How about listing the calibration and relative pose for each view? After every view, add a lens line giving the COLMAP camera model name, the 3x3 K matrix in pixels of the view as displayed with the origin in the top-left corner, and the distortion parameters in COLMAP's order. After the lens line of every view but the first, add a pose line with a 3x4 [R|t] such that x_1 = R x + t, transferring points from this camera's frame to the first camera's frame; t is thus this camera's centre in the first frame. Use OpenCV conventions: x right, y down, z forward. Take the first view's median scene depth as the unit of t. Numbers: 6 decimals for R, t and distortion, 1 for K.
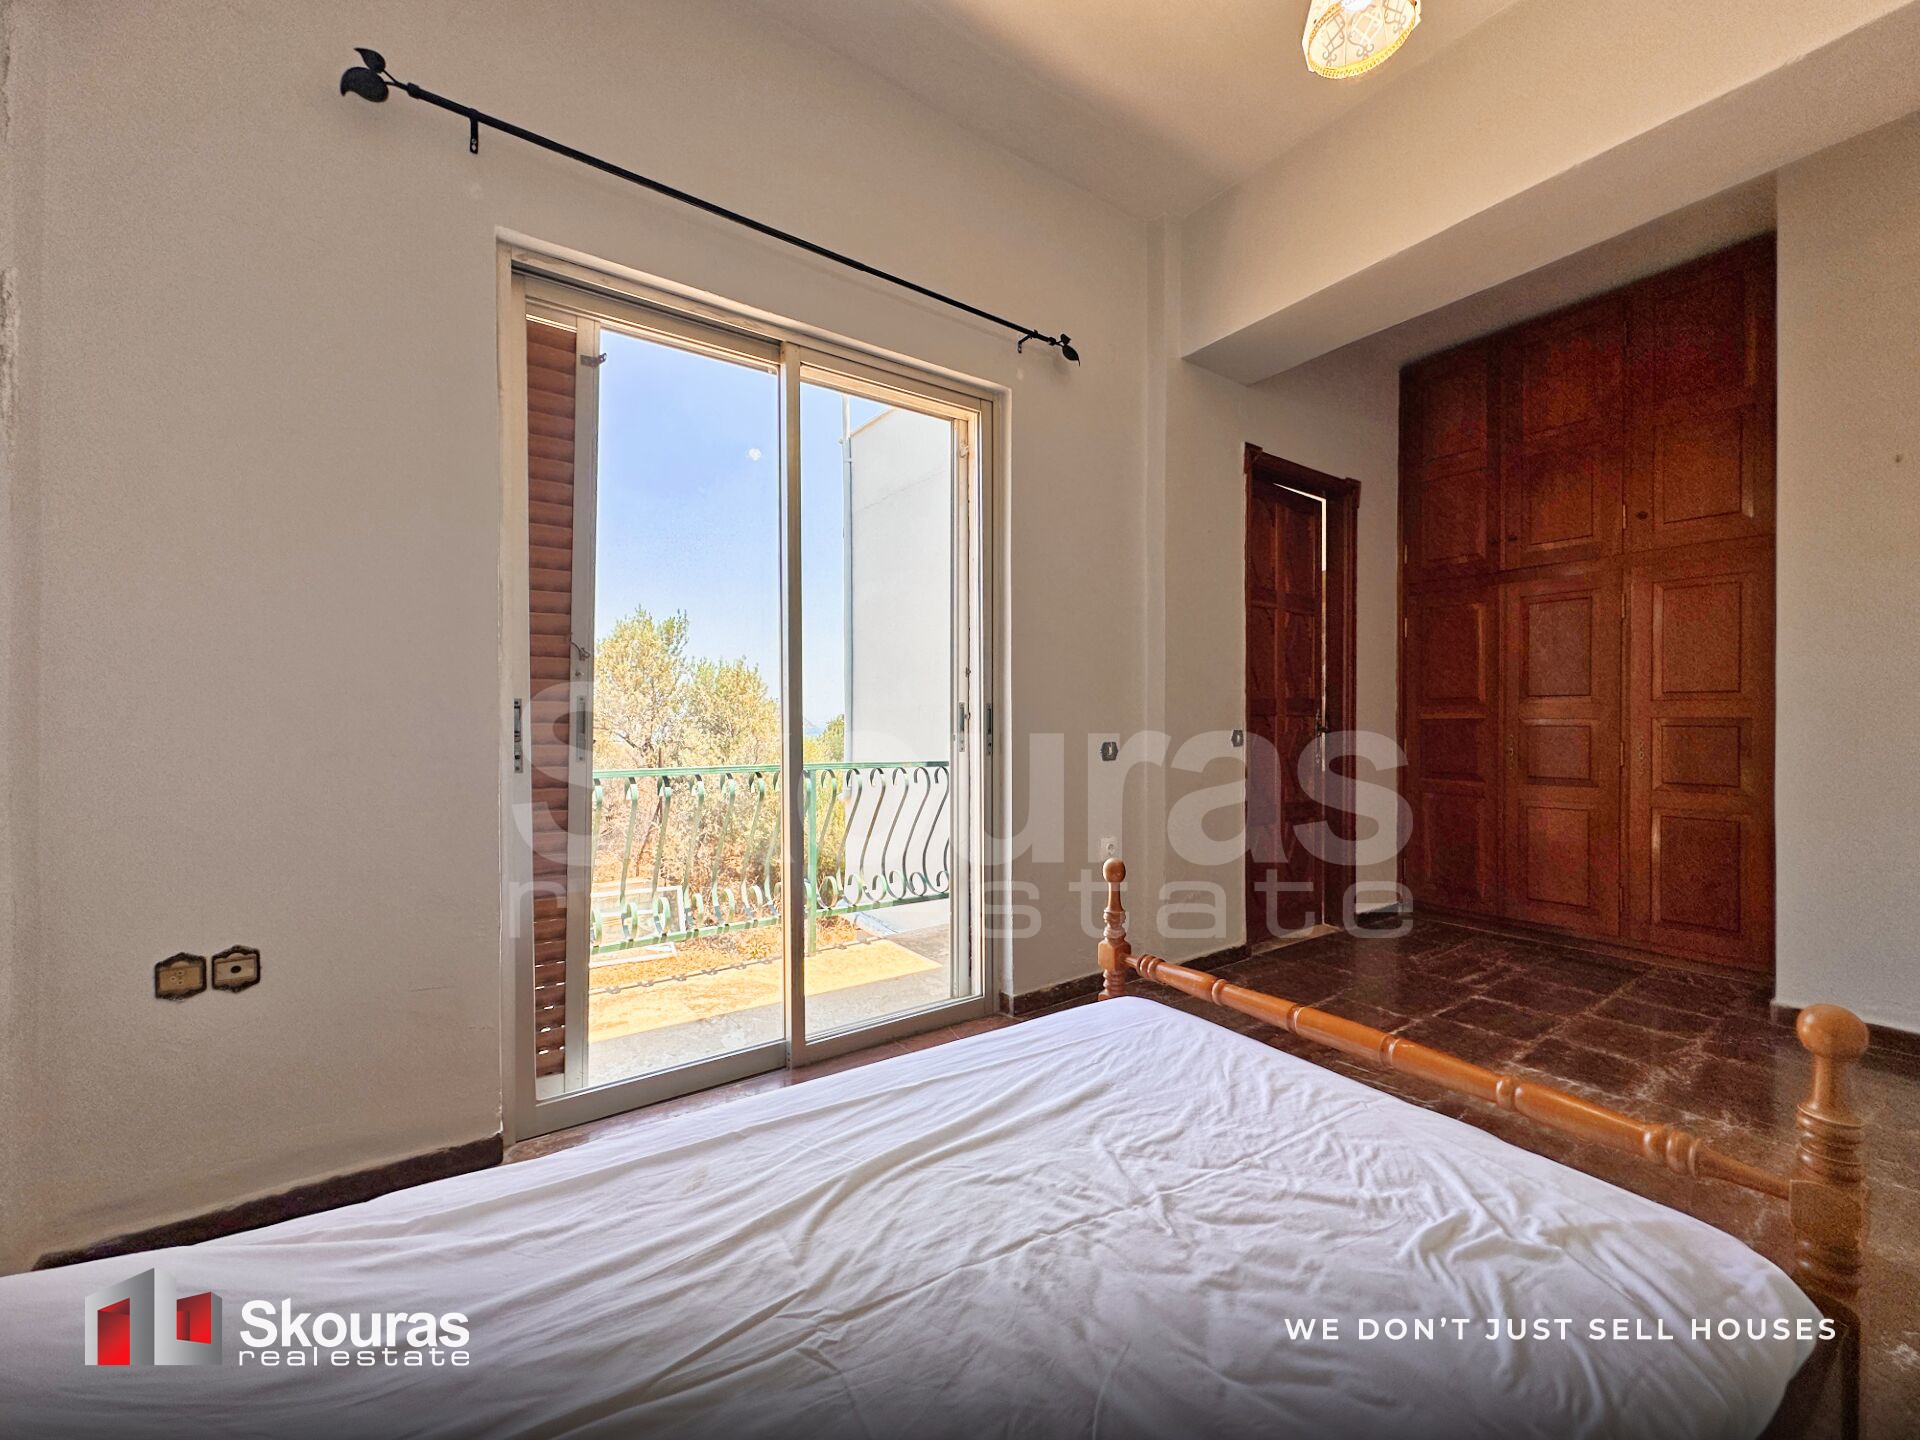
lens RADIAL K [[770.3, 0, 959.7], [0, 770.3, 723.8], [0, 0, 1]] dist [-0.002291, 0.000489]
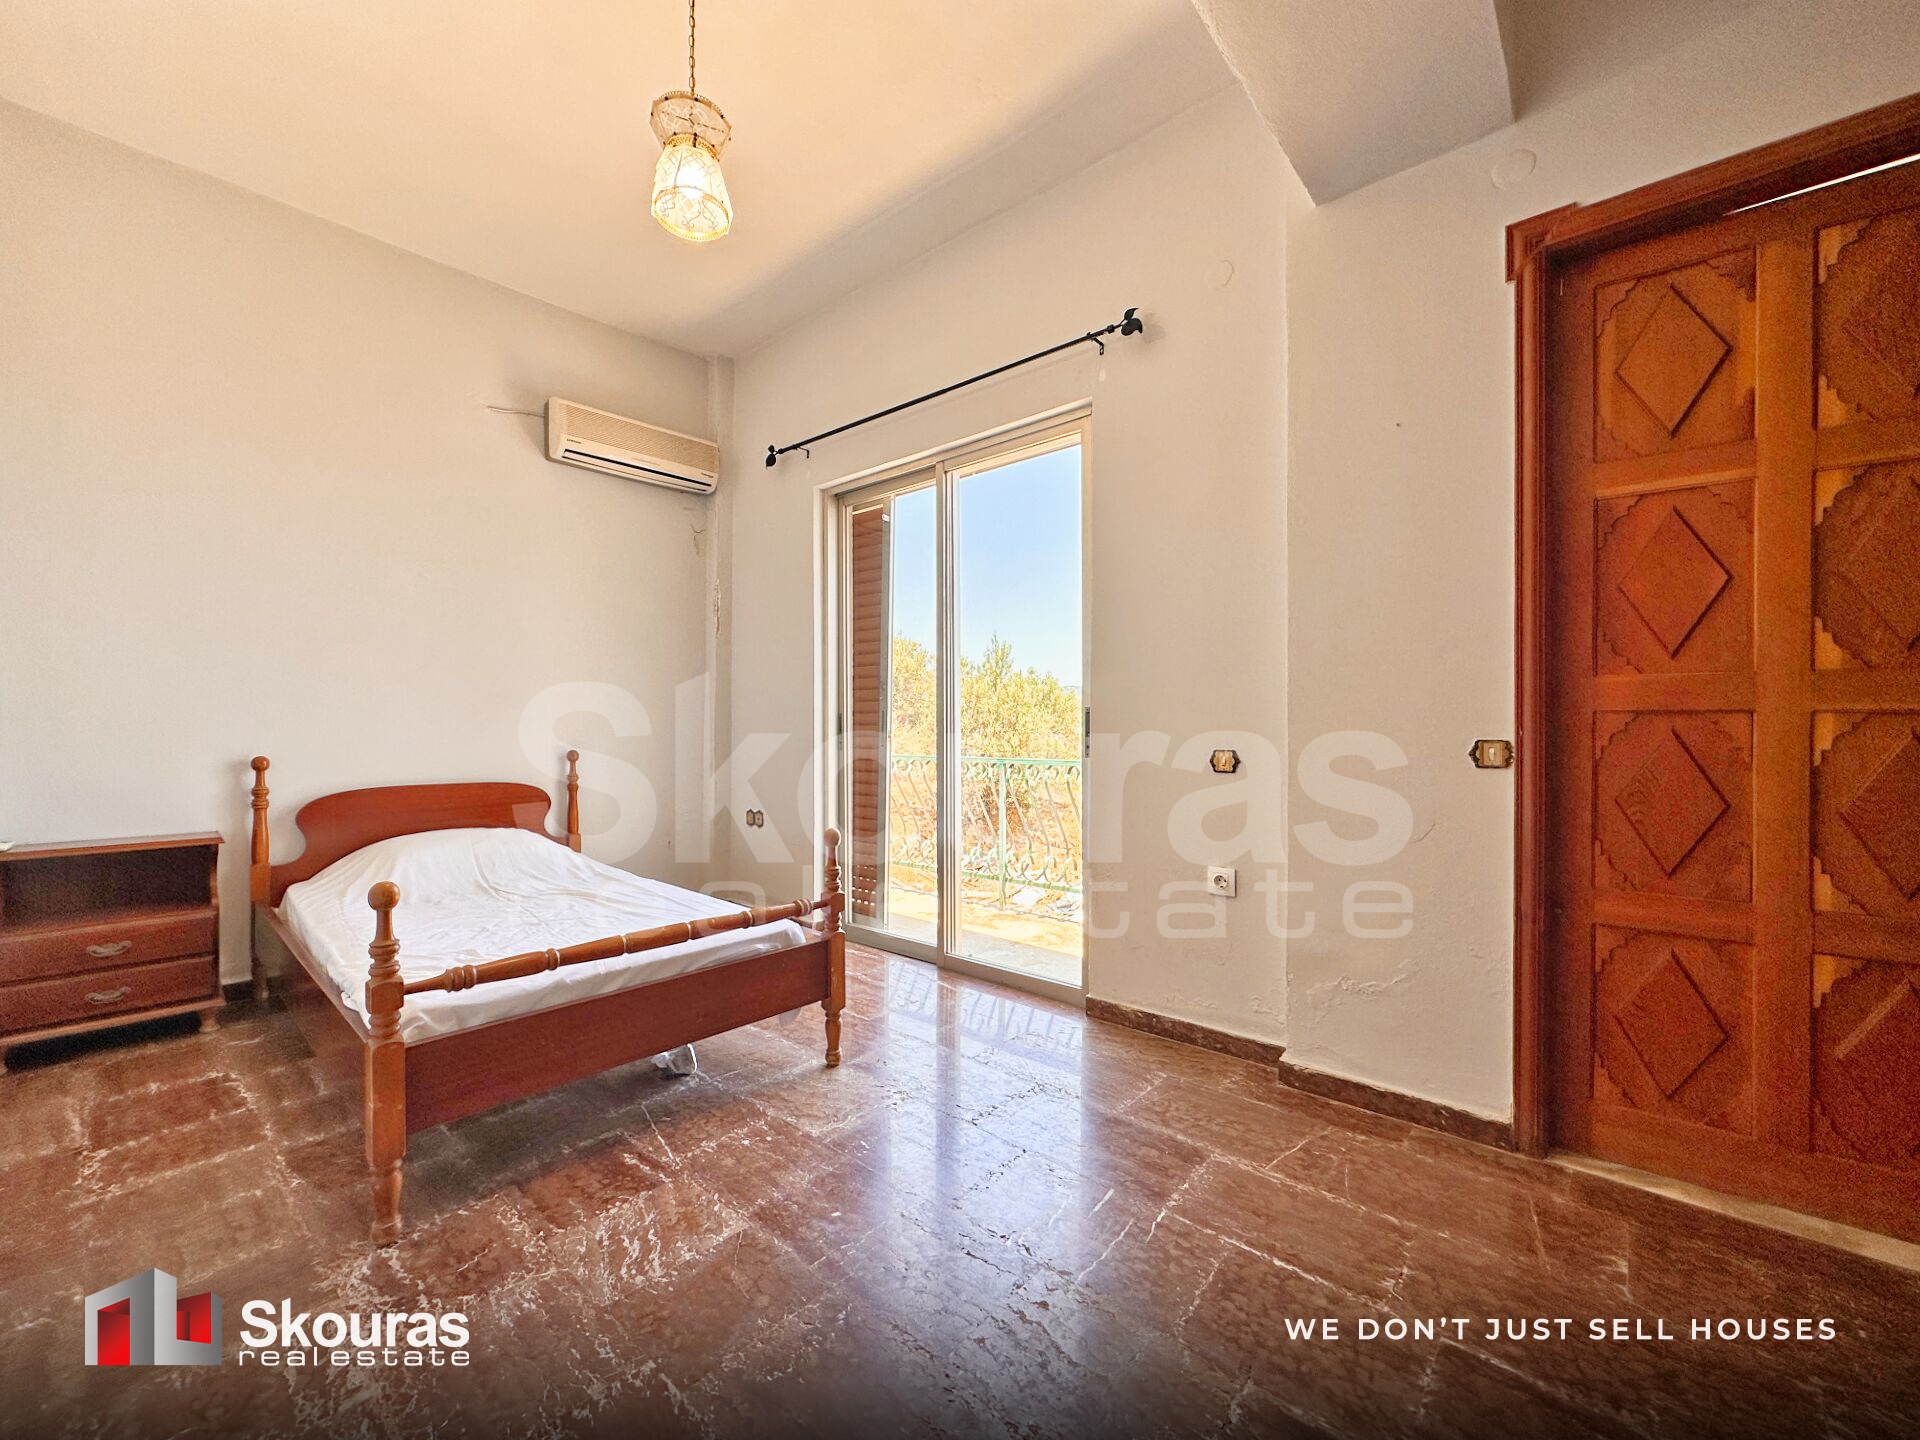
lens RADIAL K [[770.3, 0, 951.6], [0, 770.3, 720.2], [0, 0, 1]] dist [-0.002291, 0.000489]
pose [[0.233805, -0.004653, -0.972272, 1.132451], [-0.002882, 0.999981, -0.005478, -0.003107], [0.972279, 0.004083, 0.233787, 0.657725]]
